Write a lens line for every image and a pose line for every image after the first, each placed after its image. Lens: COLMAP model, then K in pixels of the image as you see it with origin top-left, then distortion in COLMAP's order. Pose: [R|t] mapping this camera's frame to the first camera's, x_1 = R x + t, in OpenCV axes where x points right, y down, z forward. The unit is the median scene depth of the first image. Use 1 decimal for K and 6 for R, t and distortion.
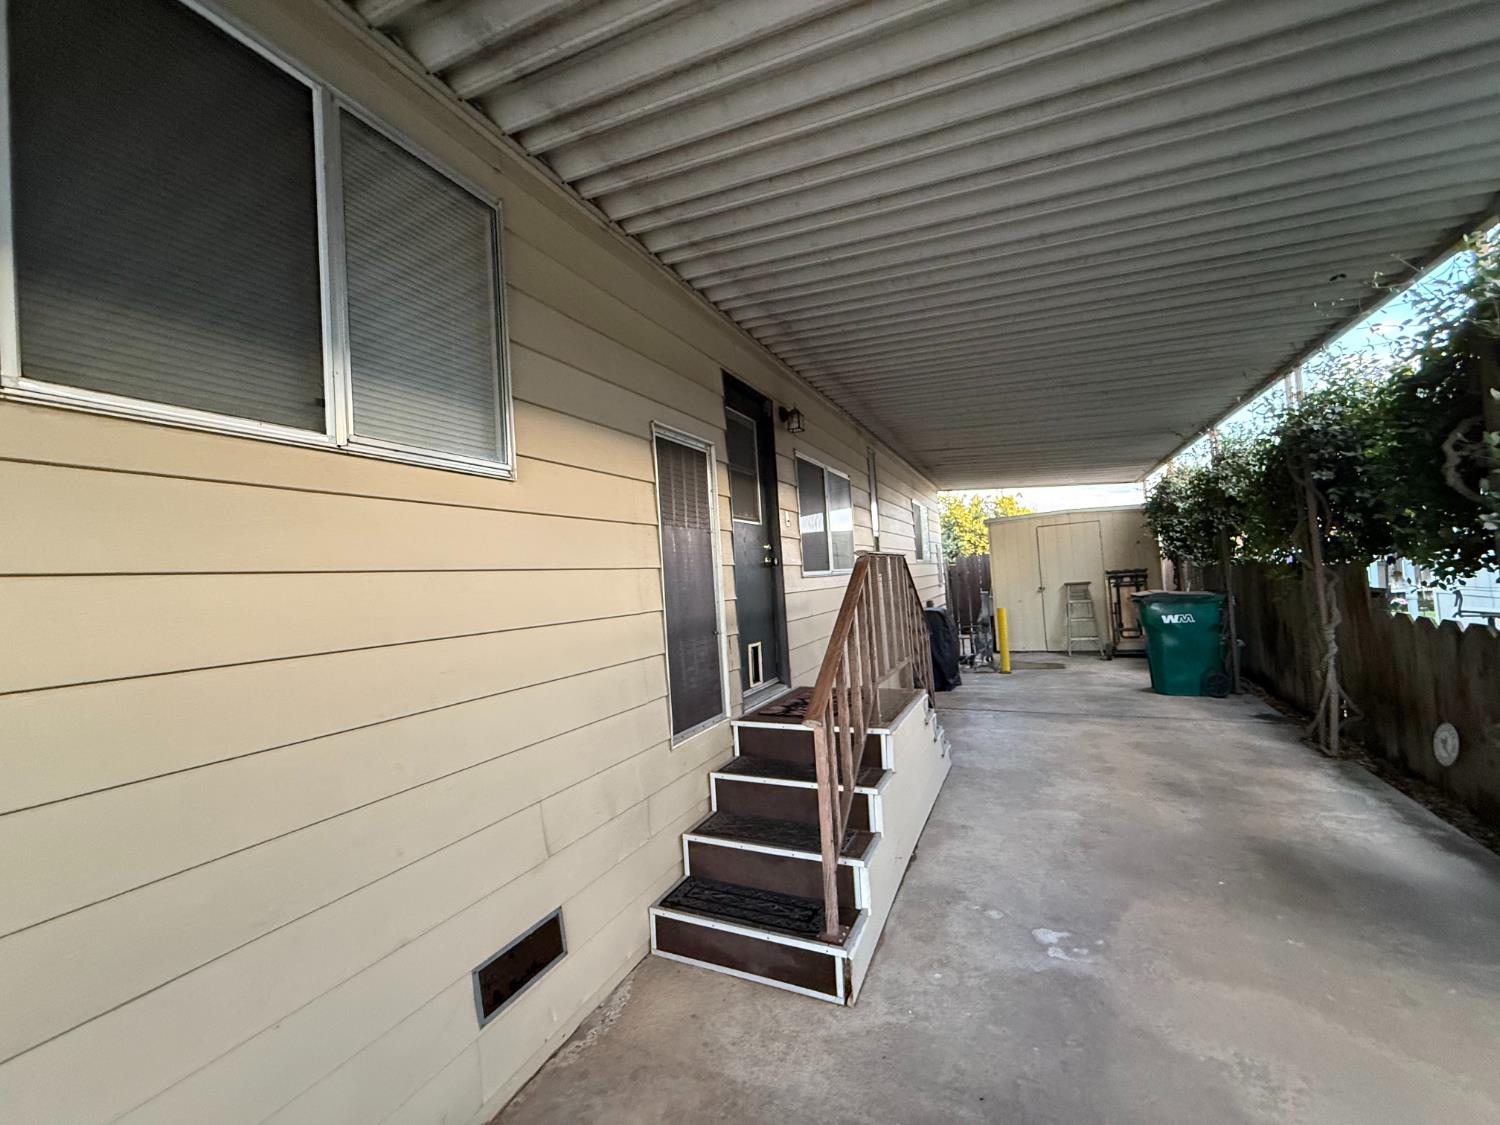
lens RADIAL K [[598.5, 0, 750.5], [0, 598.5, 565.6], [0, 0, 1]] dist [-0.000976, 0.000179]
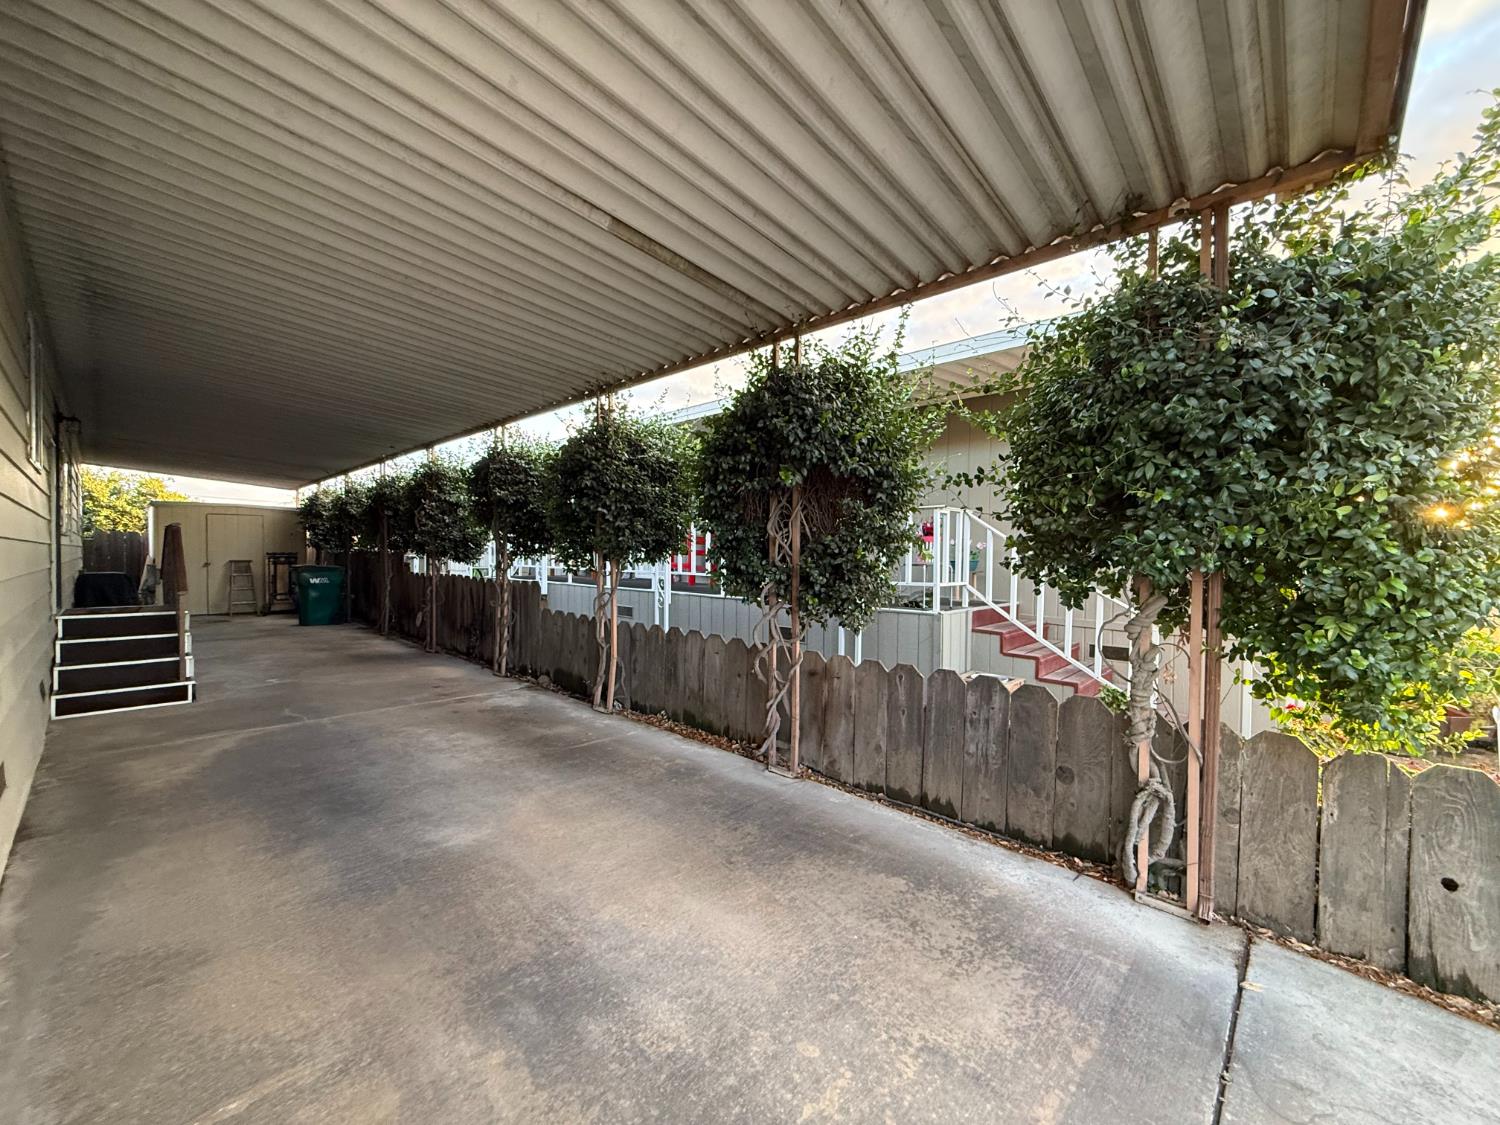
lens RADIAL K [[598.5, 0, 750.5], [0, 598.5, 565.6], [0, 0, 1]] dist [-0.000976, 0.000179]
pose [[0.304573, 0.046740, 0.951342, -0.407156], [-0.050272, 0.998192, -0.032947, 0.030326], [-0.951162, -0.037791, 0.306372, -0.525083]]
